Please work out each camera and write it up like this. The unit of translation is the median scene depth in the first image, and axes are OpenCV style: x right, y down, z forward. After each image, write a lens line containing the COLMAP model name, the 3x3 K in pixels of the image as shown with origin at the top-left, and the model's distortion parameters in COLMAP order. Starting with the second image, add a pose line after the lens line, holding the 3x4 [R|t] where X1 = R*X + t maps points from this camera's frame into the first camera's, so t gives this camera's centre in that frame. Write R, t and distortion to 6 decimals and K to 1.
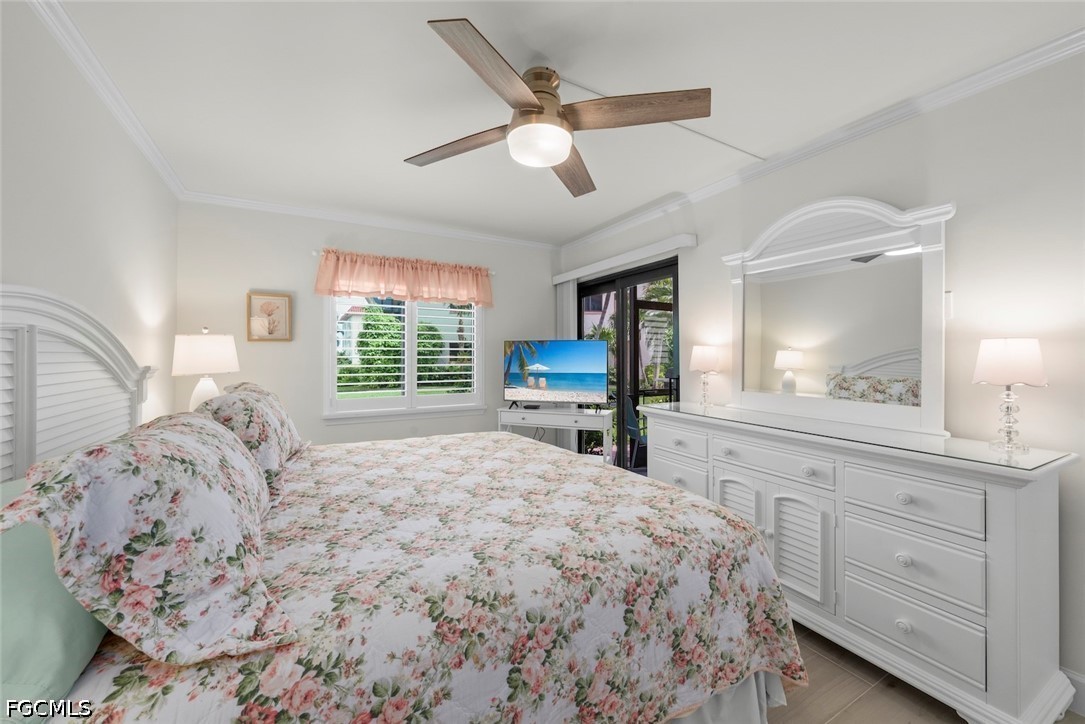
lens RADIAL K [[425.4, 0, 540.1], [0, 425.4, 349.9], [0, 0, 1]] dist [-0.000239, 0.000052]
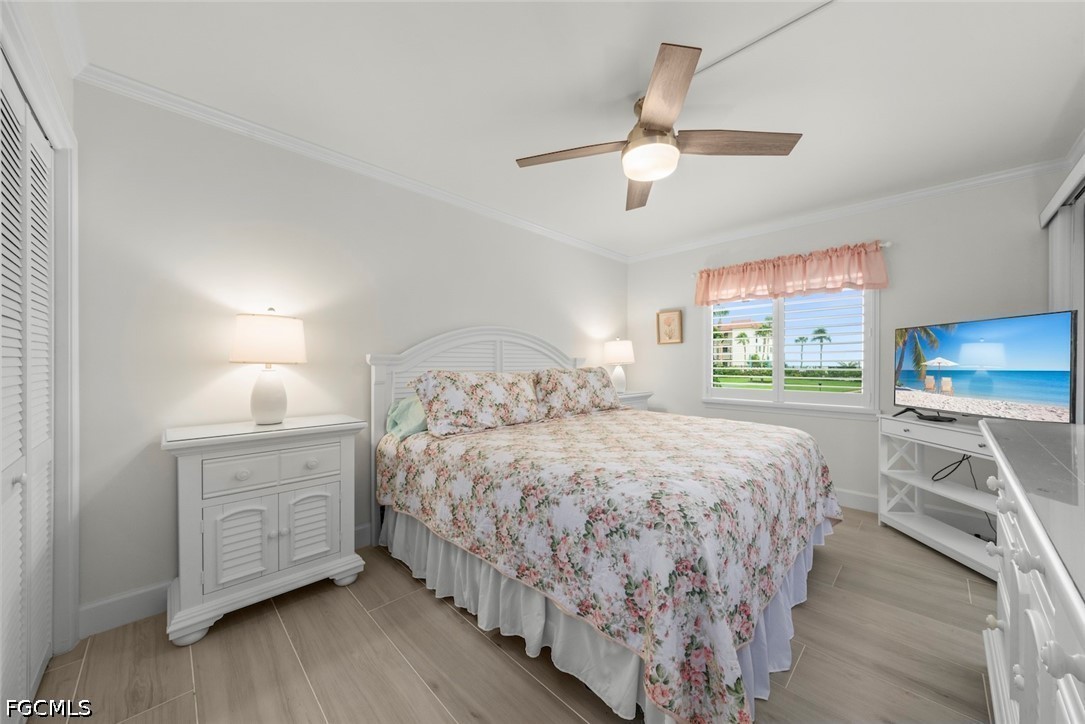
lens RADIAL K [[393.4, 0, 542.2], [0, 393.4, 363.8], [0, 0, 1]] dist [-0.002206, -0.000166]
pose [[0.249535, -0.003180, -0.968360, 0.481486], [0.013342, 0.999911, 0.000154, 0.036070], [0.968274, -0.012958, 0.249555, 0.212067]]
